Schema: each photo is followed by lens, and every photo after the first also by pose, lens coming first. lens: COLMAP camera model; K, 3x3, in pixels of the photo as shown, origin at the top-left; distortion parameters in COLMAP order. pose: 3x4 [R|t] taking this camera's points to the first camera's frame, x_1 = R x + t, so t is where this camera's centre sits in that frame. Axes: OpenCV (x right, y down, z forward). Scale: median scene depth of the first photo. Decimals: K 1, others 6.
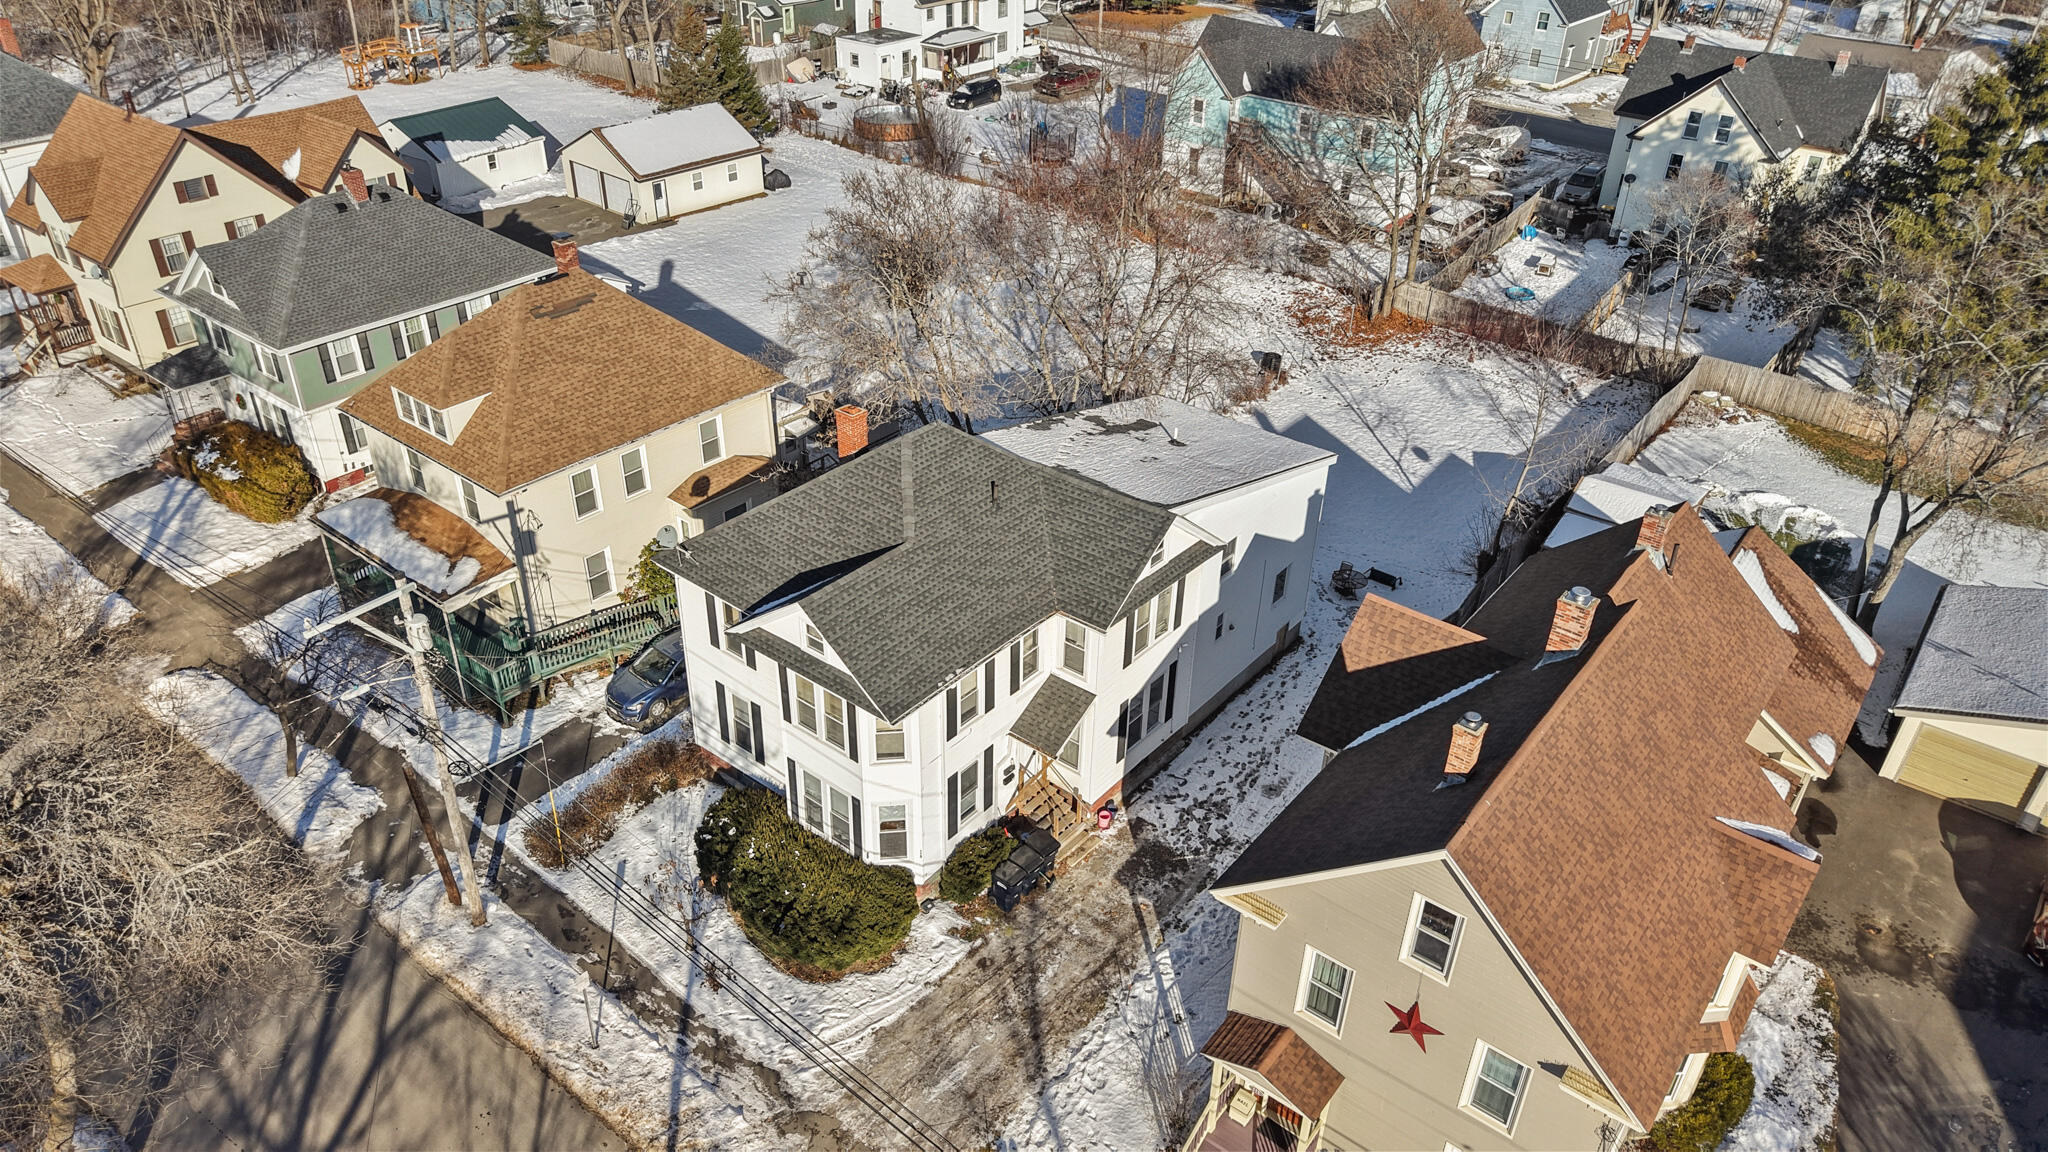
lens RADIAL K [[1371.7, 0, 1022.1], [0, 1371.7, 567.2], [0, 0, 1]] dist [0.018655, -0.020733]
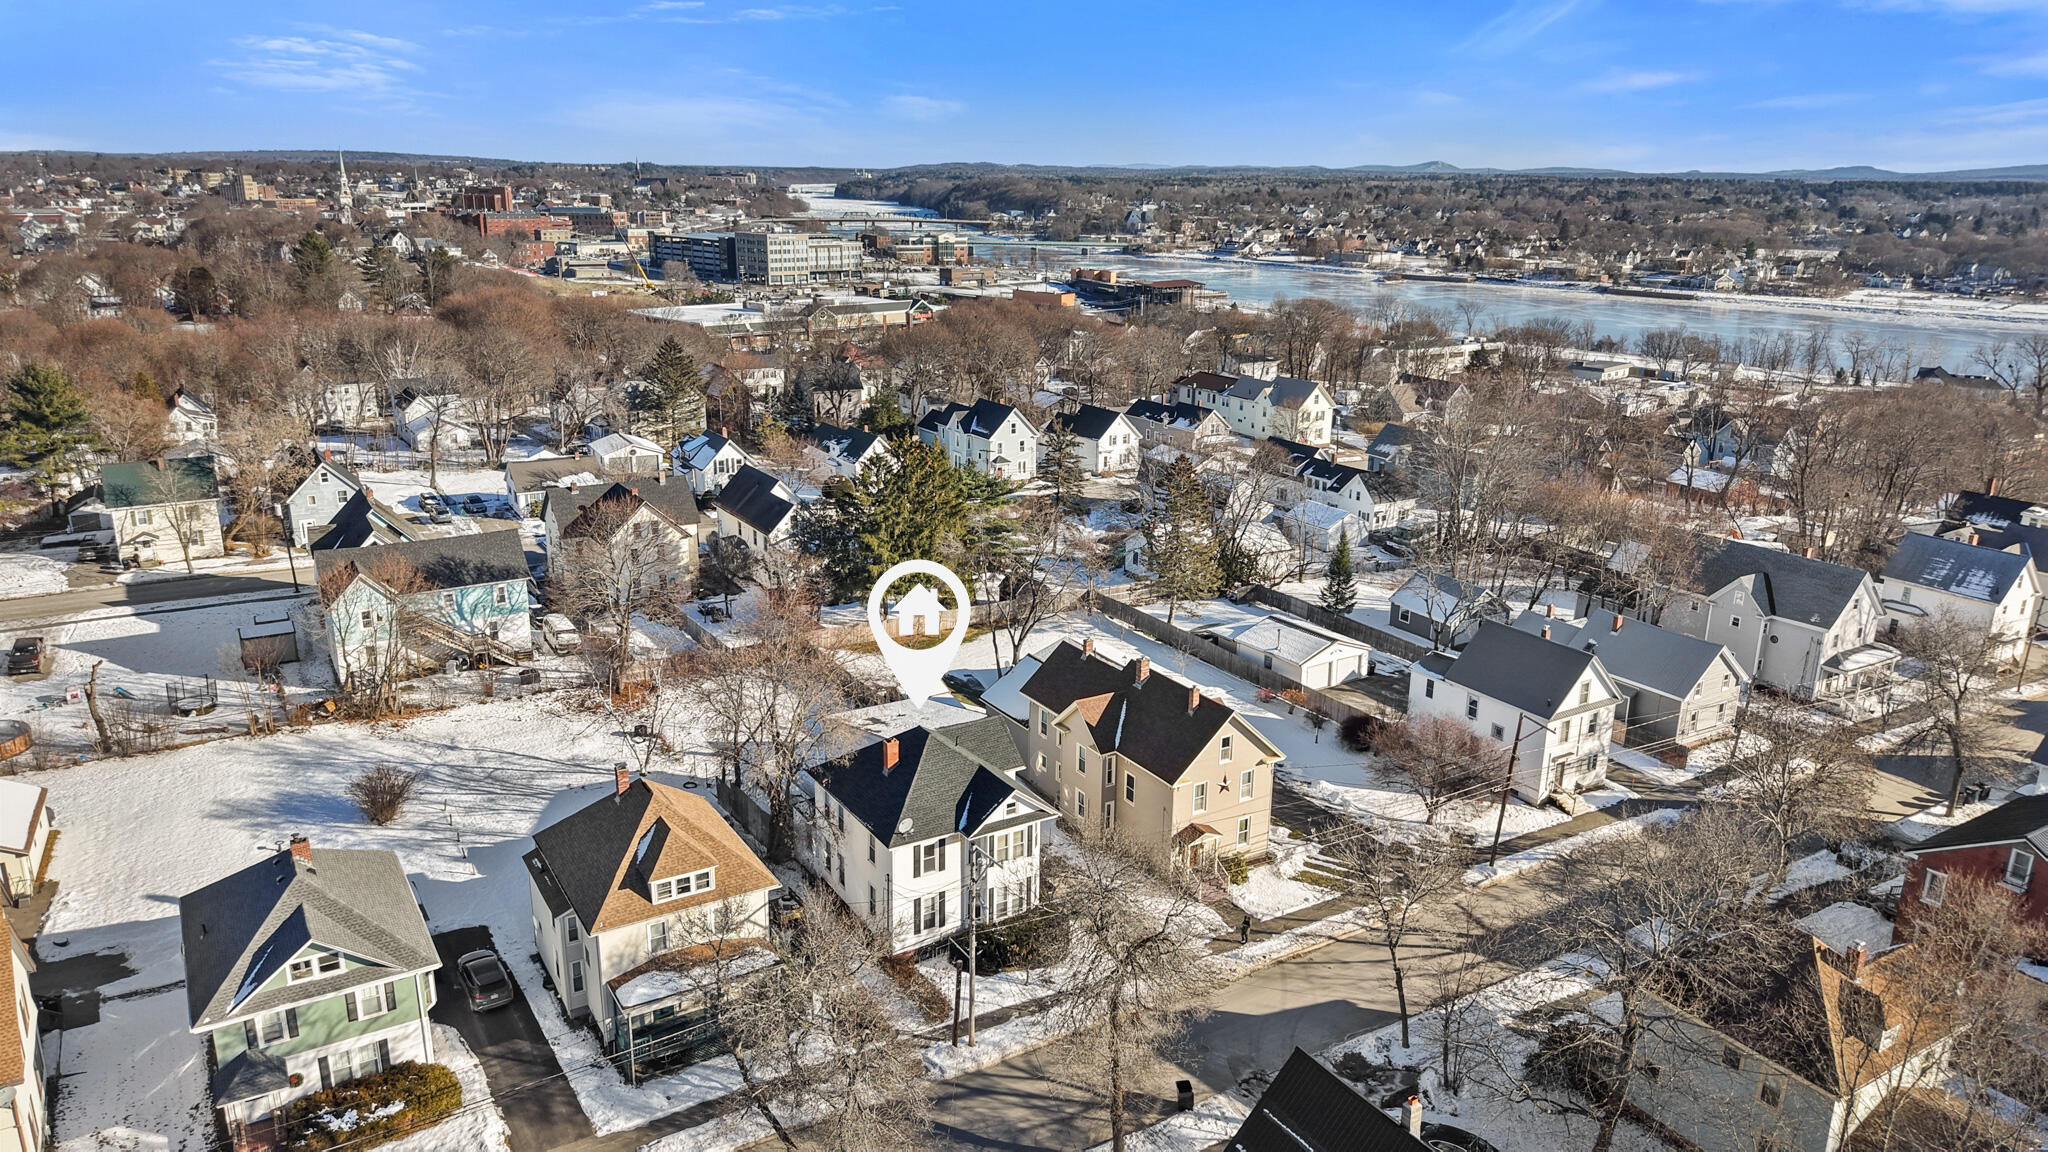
lens RADIAL K [[1352.0, 0, 1014.5], [0, 1352.0, 571.0], [0, 0, 1]] dist [0.054372, -0.077296]
pose [[0.347283, -0.278251, 0.895528, -1.572941], [0.490135, 0.868002, 0.079625, -0.356516], [-0.799477, 0.411277, 0.437822, -0.100619]]
